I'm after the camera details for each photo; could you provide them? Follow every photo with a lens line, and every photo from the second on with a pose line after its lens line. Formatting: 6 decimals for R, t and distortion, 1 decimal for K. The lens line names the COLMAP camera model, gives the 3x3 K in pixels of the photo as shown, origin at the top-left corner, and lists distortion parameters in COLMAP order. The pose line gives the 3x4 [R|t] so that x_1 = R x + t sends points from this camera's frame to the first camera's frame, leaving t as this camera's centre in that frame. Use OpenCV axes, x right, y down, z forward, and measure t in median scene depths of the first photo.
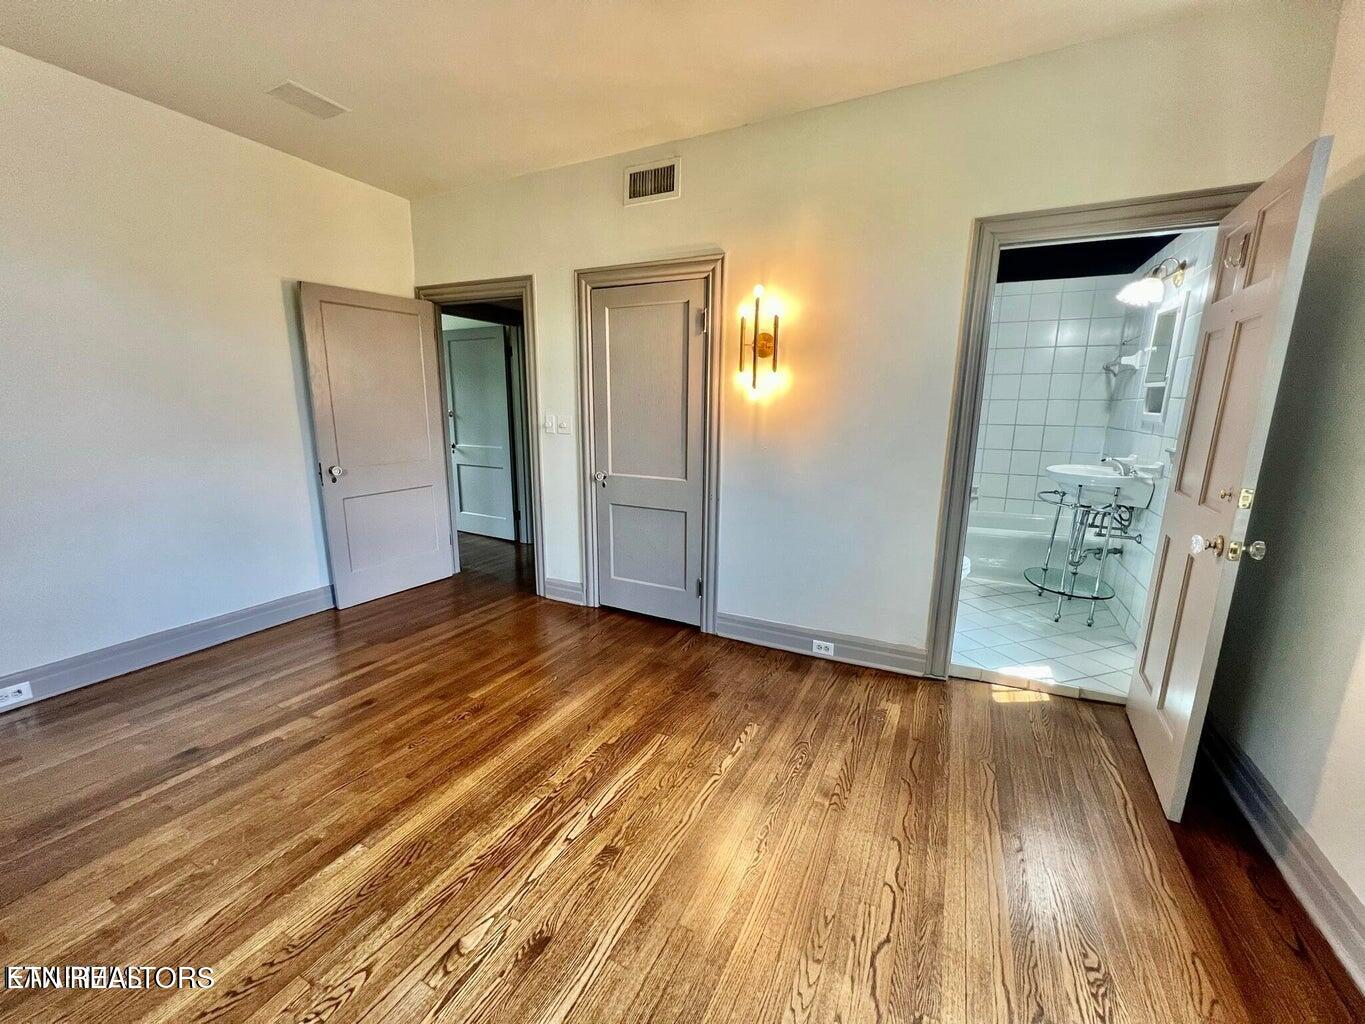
lens RADIAL K [[547.1, 0, 680.5], [0, 547.1, 505.8], [0, 0, 1]] dist [0.002199, -0.000590]
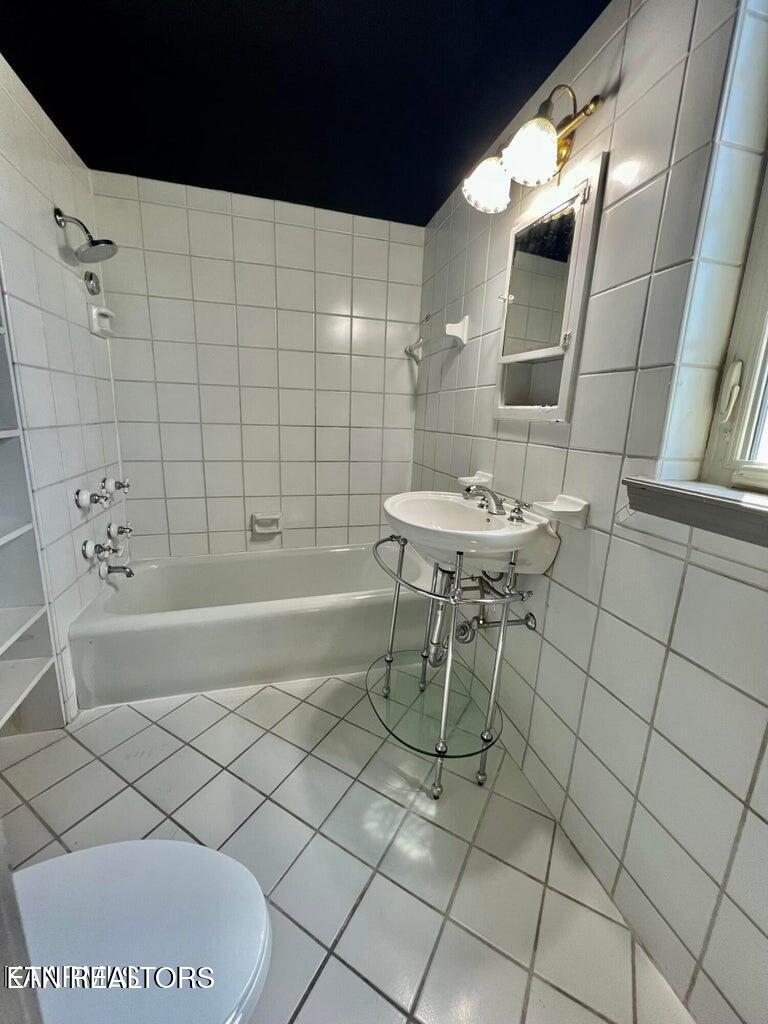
lens RADIAL K [[412.9, 0, 383.7], [0, 412.9, 504.6], [0, 0, 1]] dist [-0.002409, 0.000590]
pose [[0.748841, -0.130450, 0.649785, 0.431814], [0.100284, 0.991451, 0.083472, -0.112476], [-0.655119, 0.002656, 0.755521, 0.740922]]
